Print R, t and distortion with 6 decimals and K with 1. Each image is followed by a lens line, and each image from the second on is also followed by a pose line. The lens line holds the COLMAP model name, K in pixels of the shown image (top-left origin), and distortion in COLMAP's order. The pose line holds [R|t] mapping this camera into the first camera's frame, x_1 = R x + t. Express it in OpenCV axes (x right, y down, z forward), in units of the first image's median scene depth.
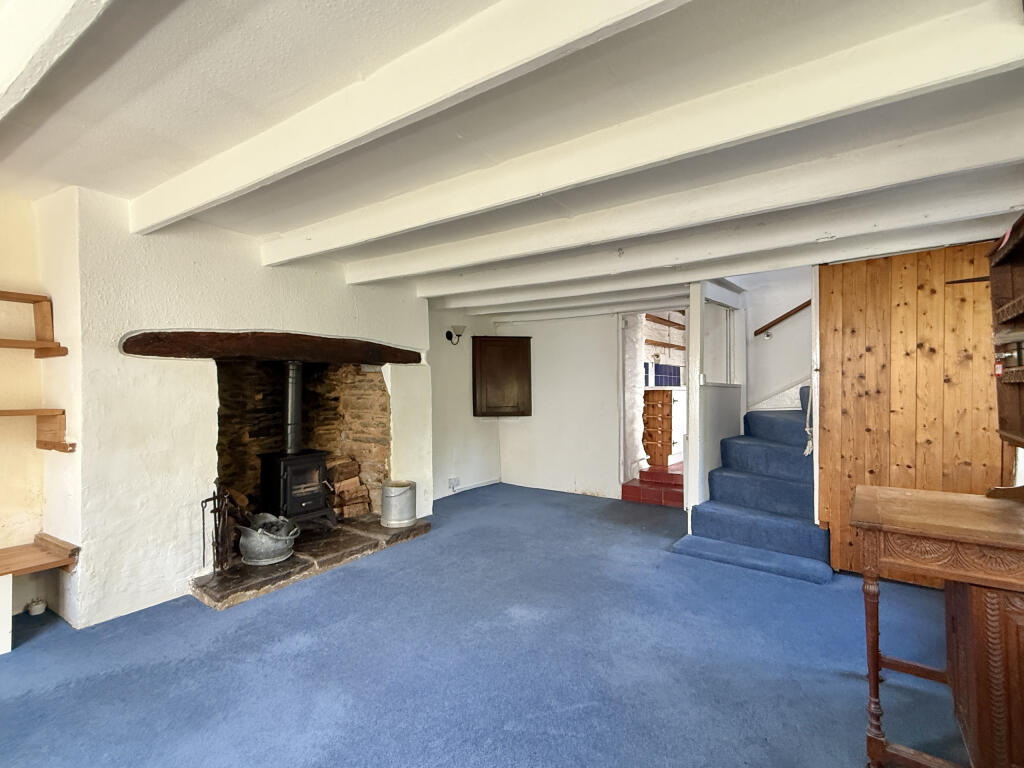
lens RADIAL K [[471.7, 0, 512.0], [0, 471.7, 384.0], [0, 0, 1]] dist [0.000585, -0.000391]
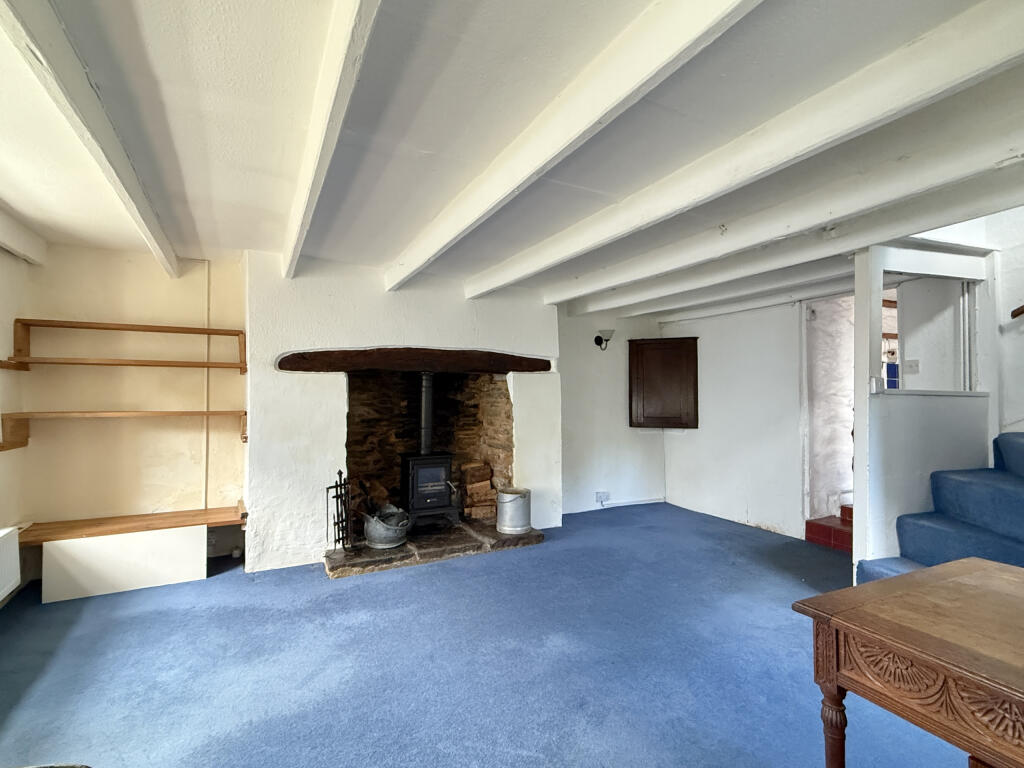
lens RADIAL K [[489.5, 0, 512.0], [0, 489.5, 384.0], [0, 0, 1]] dist [0.000174, -0.000155]
pose [[0.873215, -0.009609, -0.487240, 0.285941], [0.002948, 0.999891, -0.014436, -0.002662], [0.487325, 0.011170, 0.873149, 0.082419]]
